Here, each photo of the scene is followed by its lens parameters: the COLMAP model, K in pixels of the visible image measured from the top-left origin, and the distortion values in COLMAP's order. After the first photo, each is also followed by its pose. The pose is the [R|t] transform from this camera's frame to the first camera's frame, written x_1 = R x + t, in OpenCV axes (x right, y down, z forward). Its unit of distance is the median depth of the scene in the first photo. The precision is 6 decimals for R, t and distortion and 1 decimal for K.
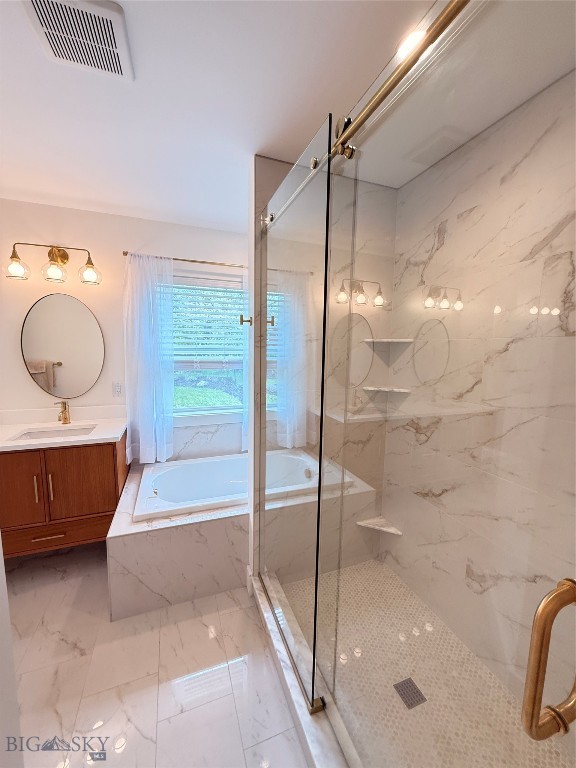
lens RADIAL K [[307.8, 0, 286.8], [0, 307.8, 382.1], [0, 0, 1]] dist [-0.001496, -0.000089]
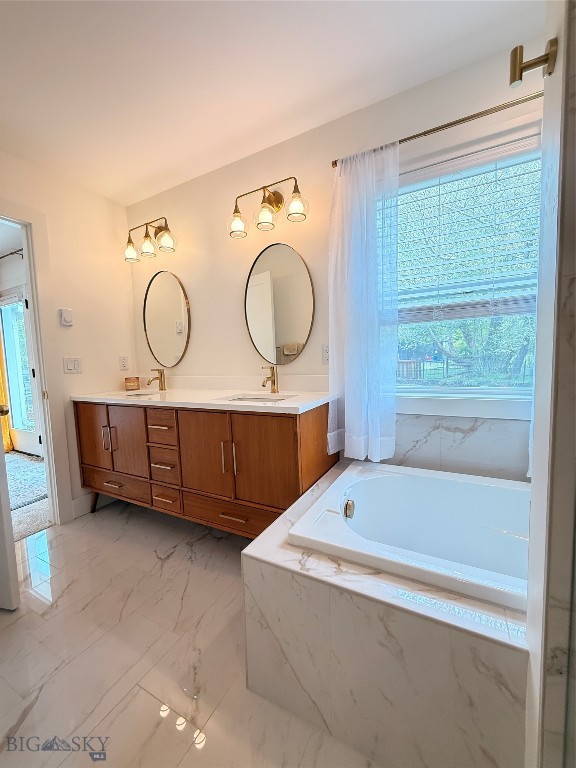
lens RADIAL K [[307.8, 0, 286.8], [0, 307.8, 382.1], [0, 0, 1]] dist [-0.001496, -0.000089]
pose [[0.658997, 0.021962, -0.751825, -0.040825], [-0.042746, 0.999052, -0.008285, 0.113386], [0.750930, 0.037597, 0.659311, 0.463507]]
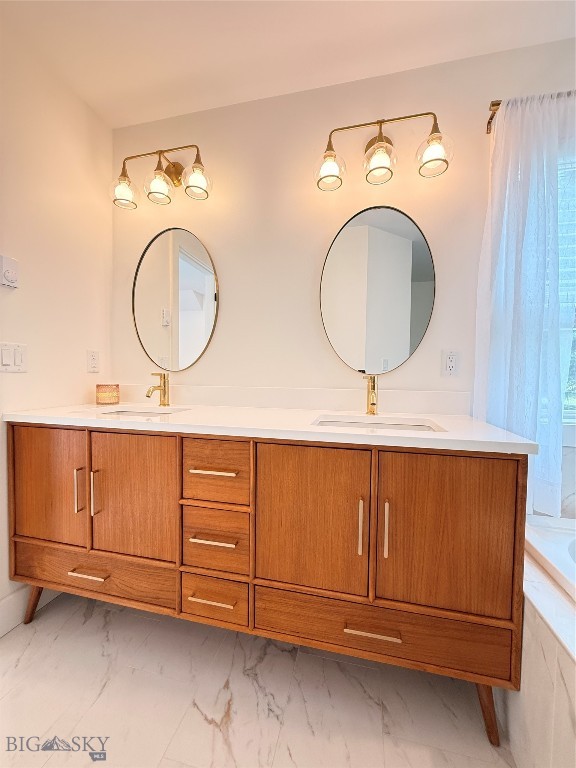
lens RADIAL K [[307.8, 0, 286.8], [0, 307.8, 382.1], [0, 0, 1]] dist [-0.001496, -0.000089]
pose [[0.831755, 0.014133, -0.554963, -0.535490], [-0.068616, 0.994628, -0.077510, 0.133543], [0.550887, 0.102549, 0.828256, 0.413842]]
